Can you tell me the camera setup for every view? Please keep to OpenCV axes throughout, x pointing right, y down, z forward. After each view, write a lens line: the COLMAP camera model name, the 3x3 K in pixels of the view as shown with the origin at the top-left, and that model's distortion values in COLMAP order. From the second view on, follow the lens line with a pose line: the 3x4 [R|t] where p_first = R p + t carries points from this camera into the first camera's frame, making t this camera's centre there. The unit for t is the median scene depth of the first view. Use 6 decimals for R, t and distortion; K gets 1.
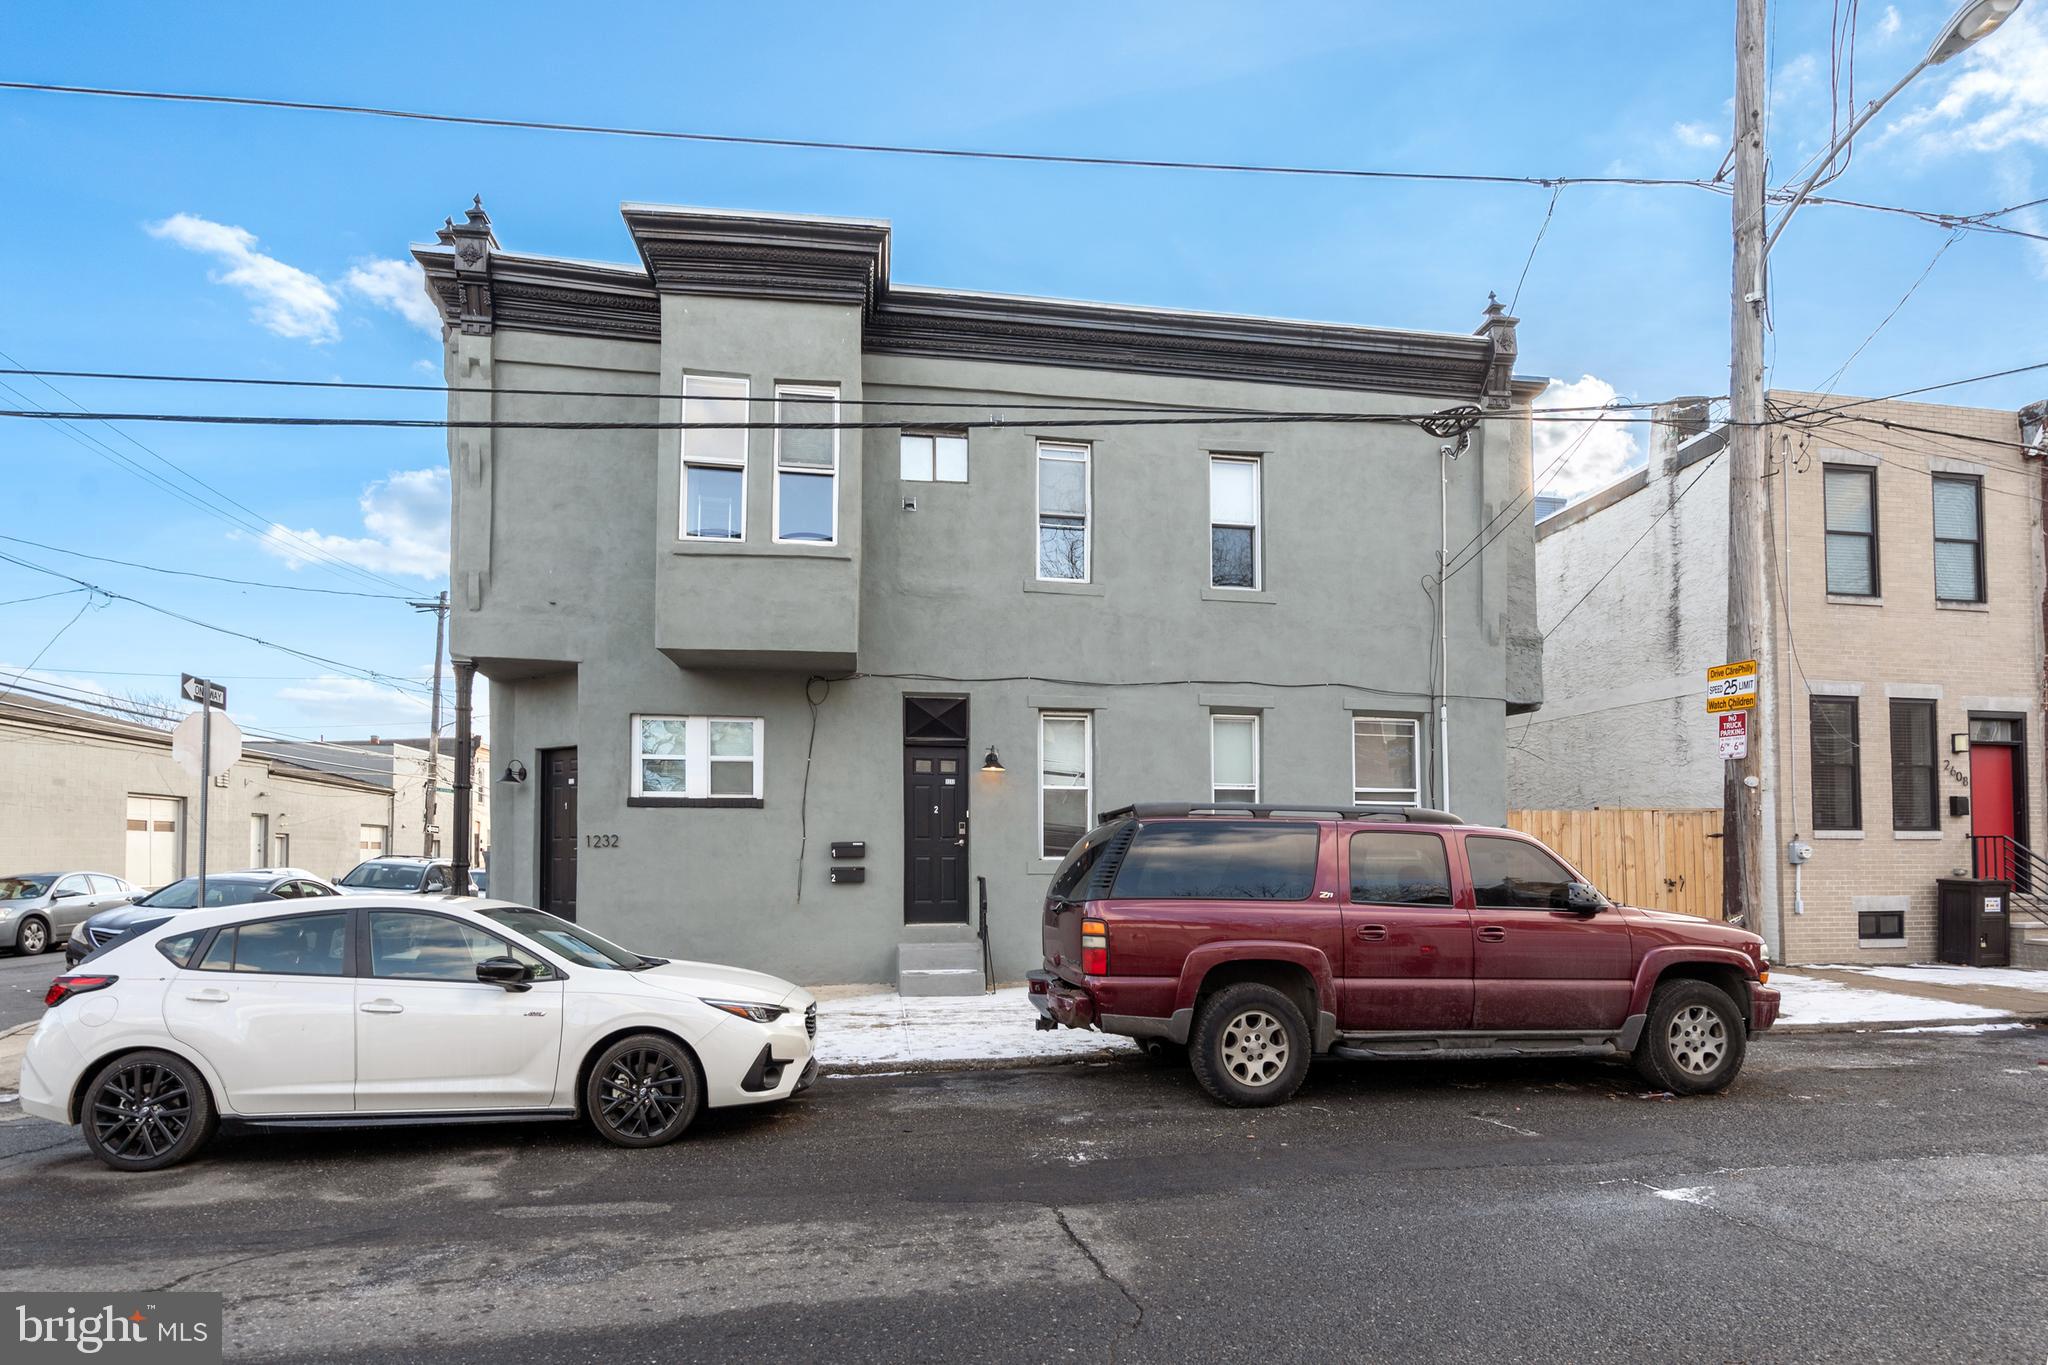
lens RADIAL K [[1069.0, 0, 1024.3], [0, 1069.0, 815.9], [0, 0, 1]] dist [-0.002886, 0.000233]
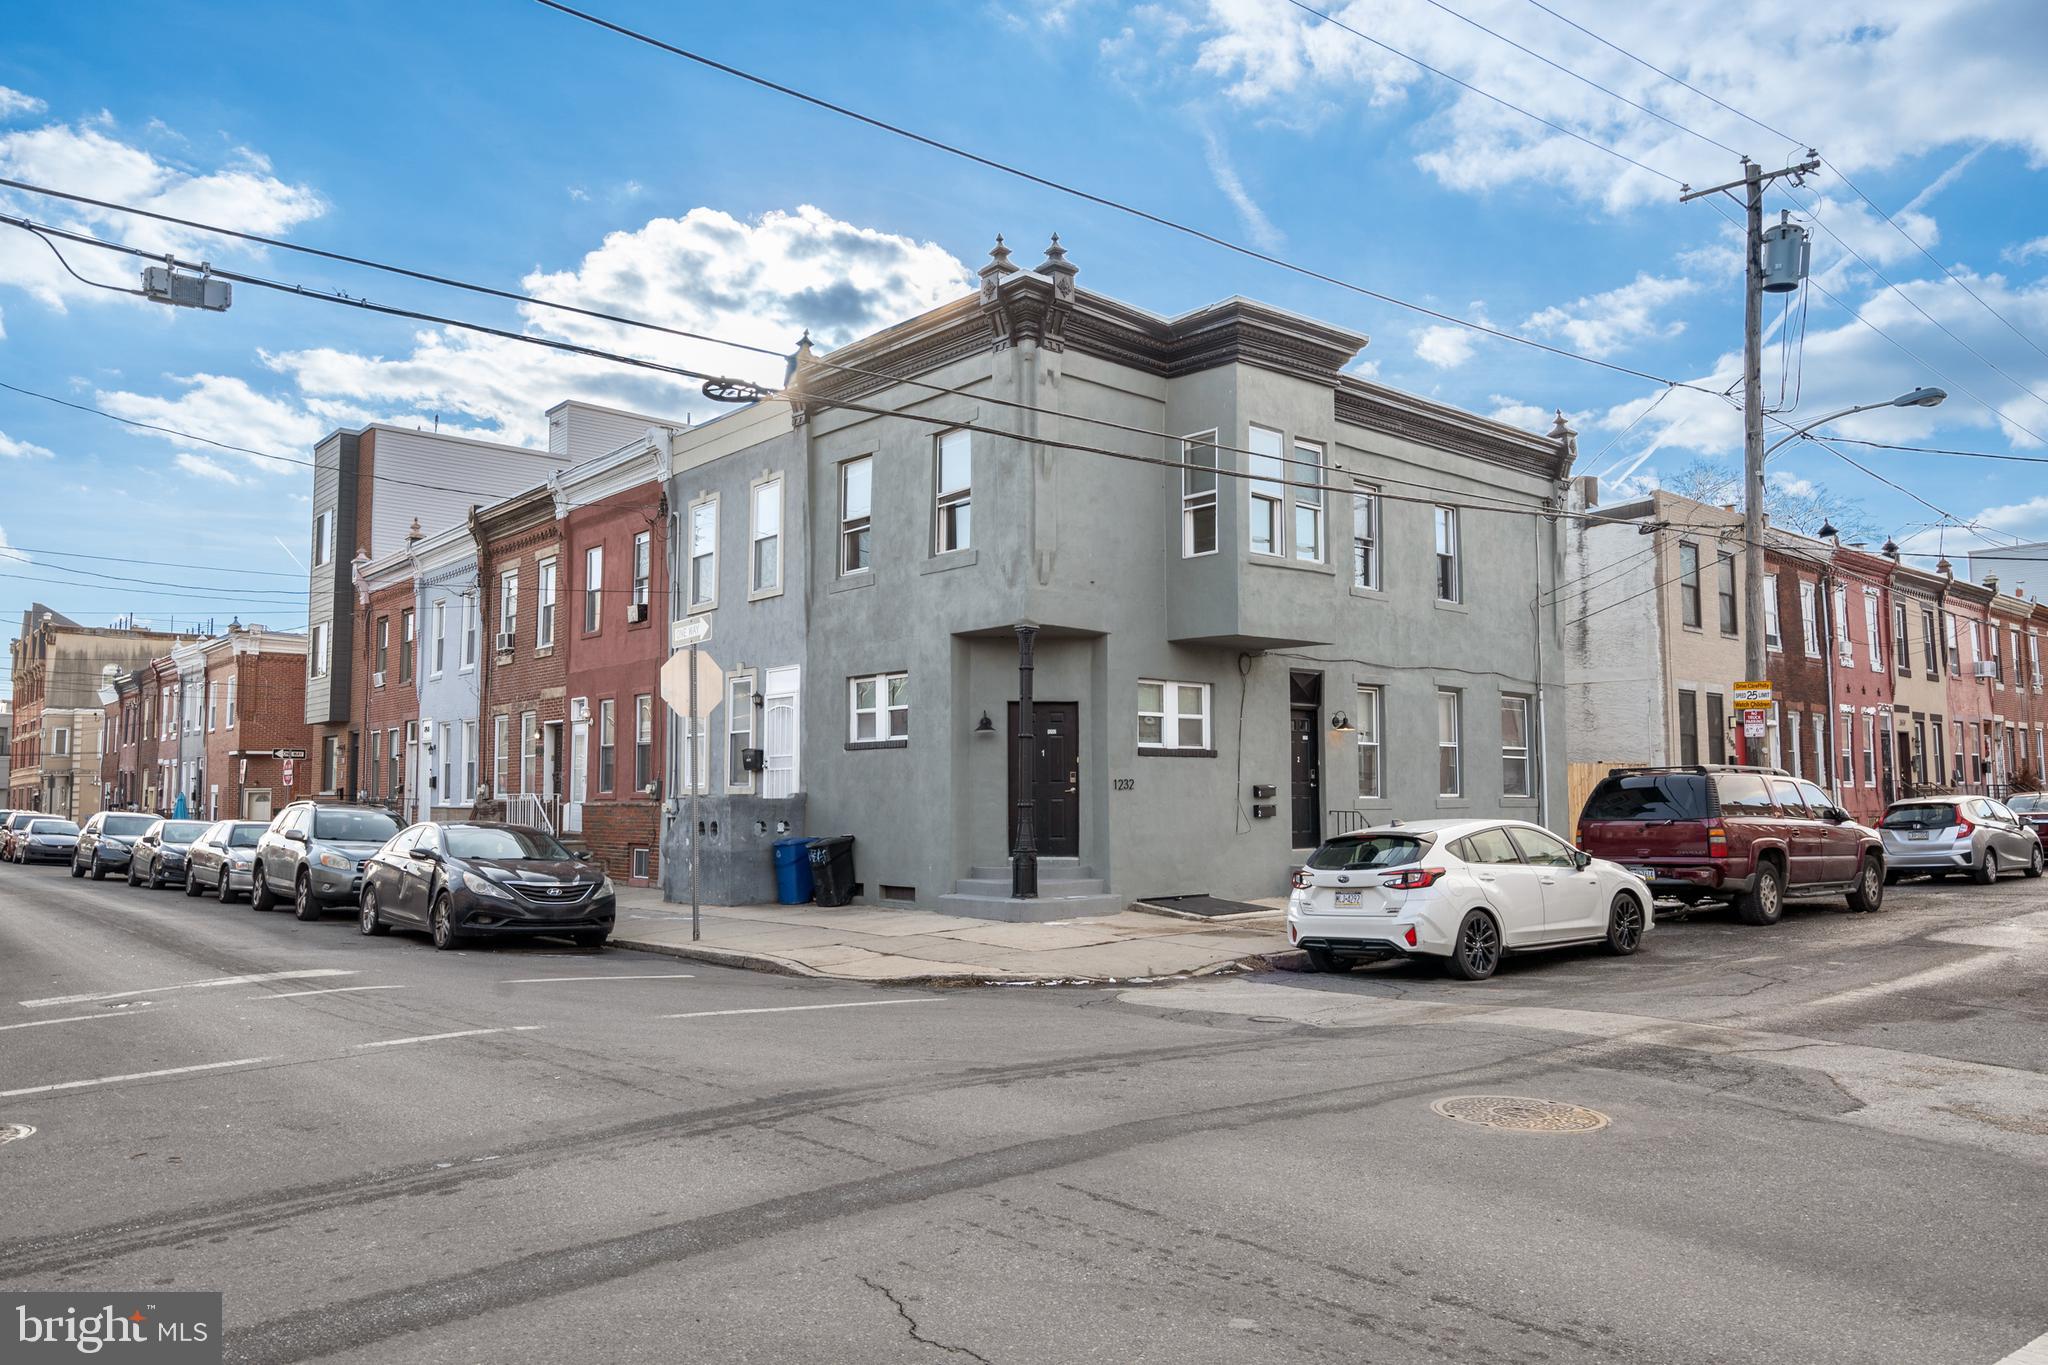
lens RADIAL K [[1380.0, 0, 1024.0], [0, 1380.0, 682.5], [0, 0, 1]] dist [0.005457, 0.000906]
pose [[0.857191, 0.038200, 0.513580, -1.249099], [-0.014354, 0.998630, -0.050320, -0.010174], [-0.514799, 0.035761, 0.856565, -0.256948]]
